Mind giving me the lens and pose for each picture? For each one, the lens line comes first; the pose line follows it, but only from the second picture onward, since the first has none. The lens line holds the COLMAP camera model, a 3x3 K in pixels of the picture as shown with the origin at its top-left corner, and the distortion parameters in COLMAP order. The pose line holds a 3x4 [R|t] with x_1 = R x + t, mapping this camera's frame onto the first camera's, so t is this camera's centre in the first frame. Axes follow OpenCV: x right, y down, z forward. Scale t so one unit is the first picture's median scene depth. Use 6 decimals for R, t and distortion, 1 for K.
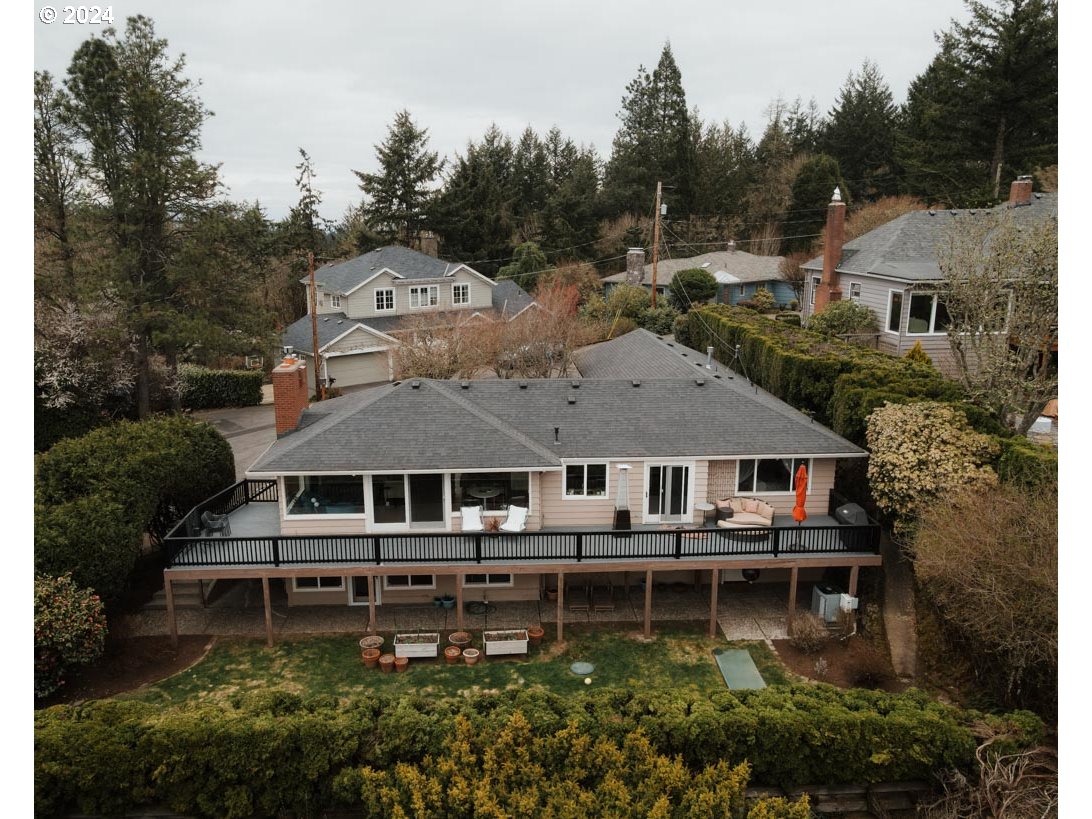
lens RADIAL K [[707.6, 0, 551.0], [0, 707.6, 390.0], [0, 0, 1]] dist [0.003222, 0.001253]
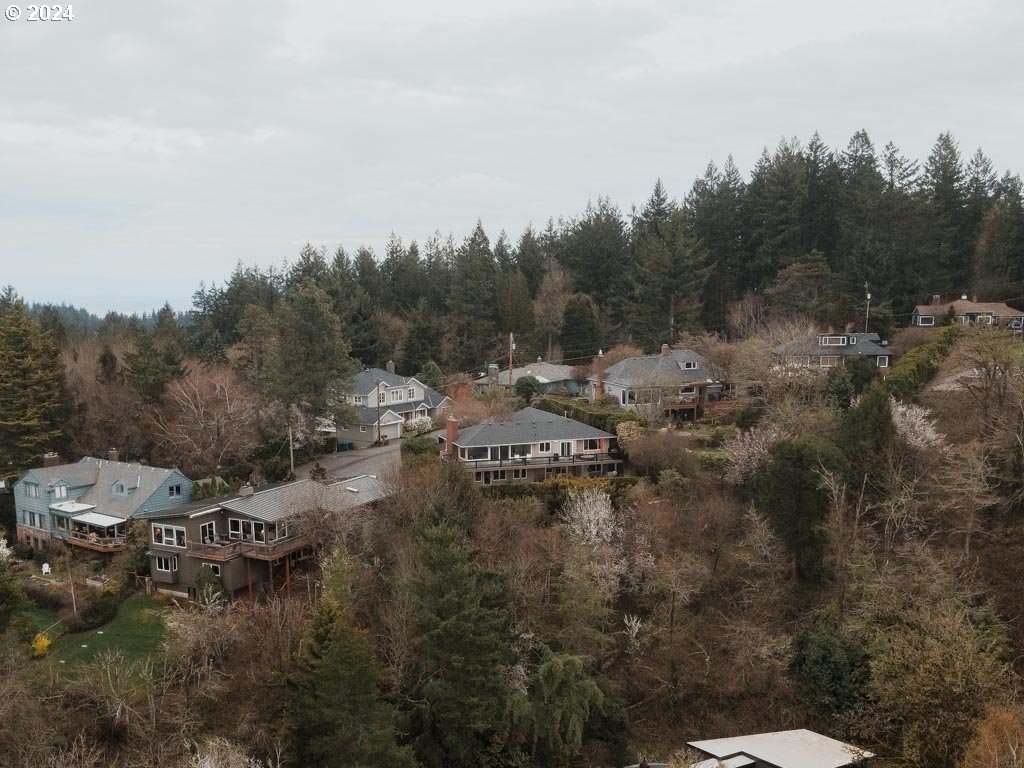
lens RADIAL K [[680.4, 0, 516.4], [0, 680.4, 384.0], [0, 0, 1]] dist [-0.005217, 0.000465]
pose [[0.963550, -0.024377, 0.266414, -0.538853], [0.059484, 0.990434, -0.124510, 0.125009], [-0.260830, 0.135819, 0.955783, -1.239354]]
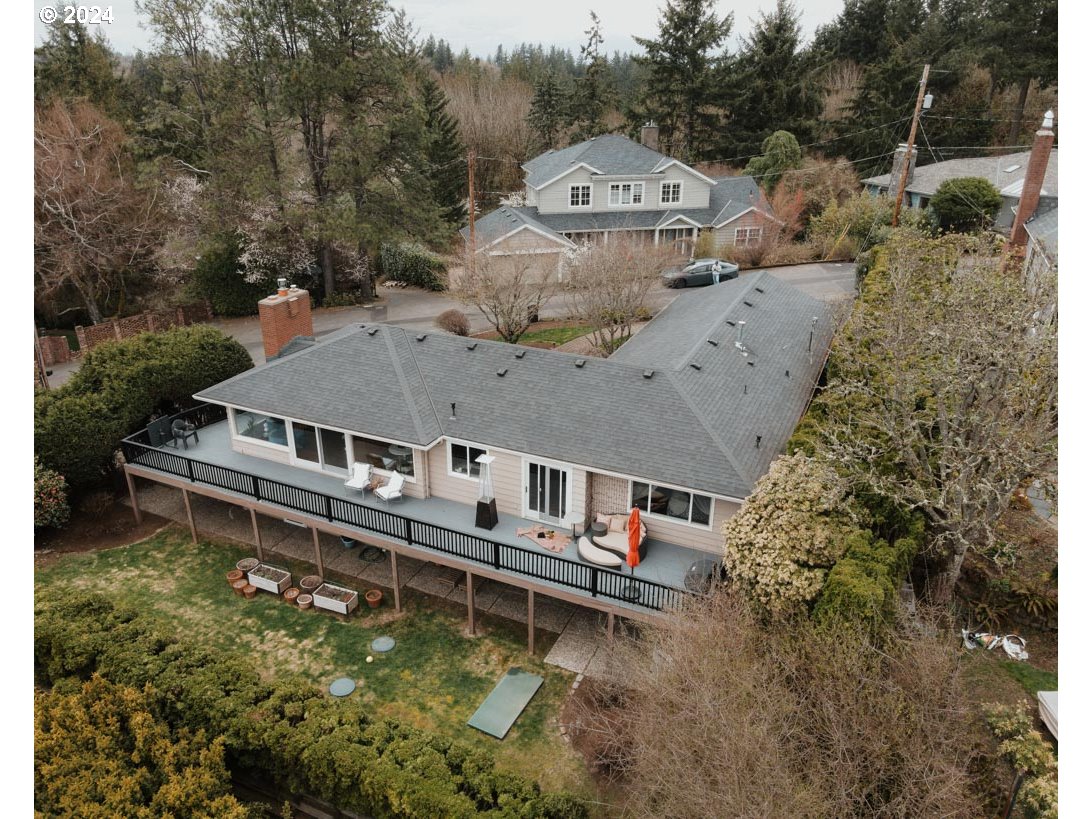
lens RADIAL K [[735.6, 0, 589.0], [0, 735.6, 378.2], [0, 0, 1]] dist [0.008500, 0.001591]
pose [[0.903530, 0.175949, -0.390737, 0.311751], [-0.109894, 0.976463, 0.185587, -0.103915], [0.414194, -0.124744, 0.901600, 0.090157]]
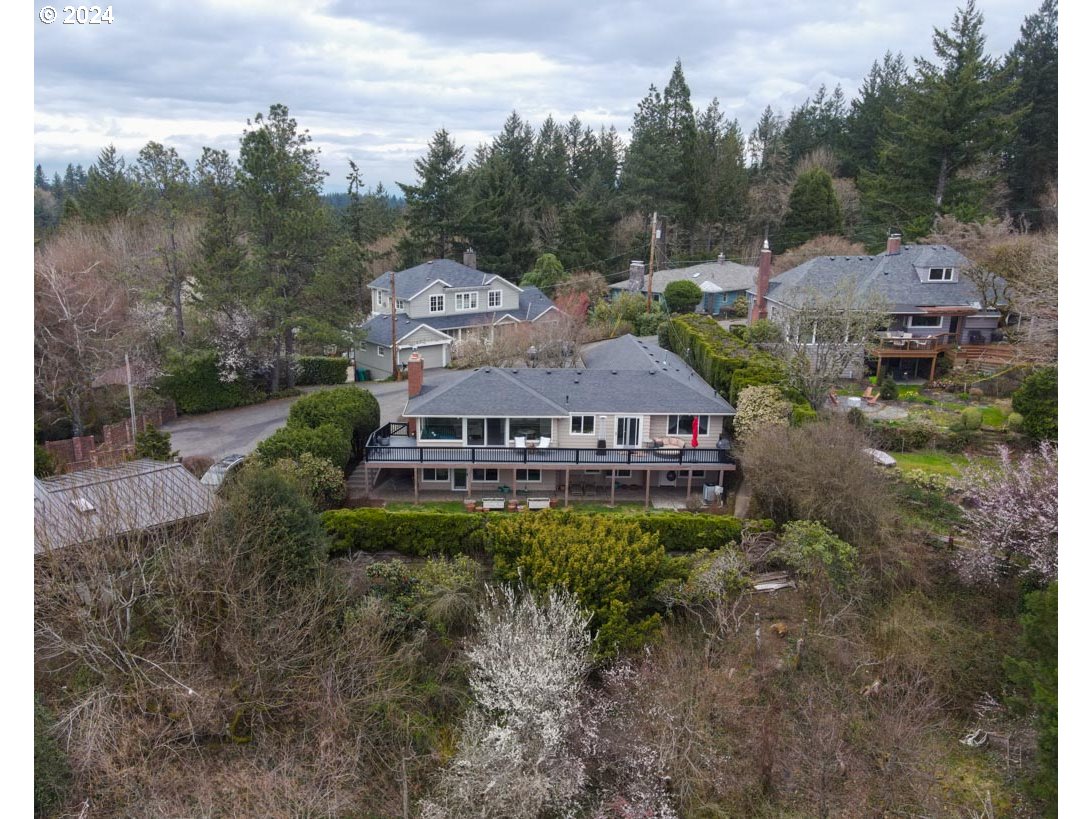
lens RADIAL K [[729.6, 0, 571.9], [0, 729.6, 387.9], [0, 0, 1]] dist [0.002575, 0.003718]
pose [[0.999760, 0.020077, 0.008738, 0.001776], [-0.020187, 0.999714, 0.012794, 0.004911], [-0.008479, -0.012967, 0.999880, -0.474879]]
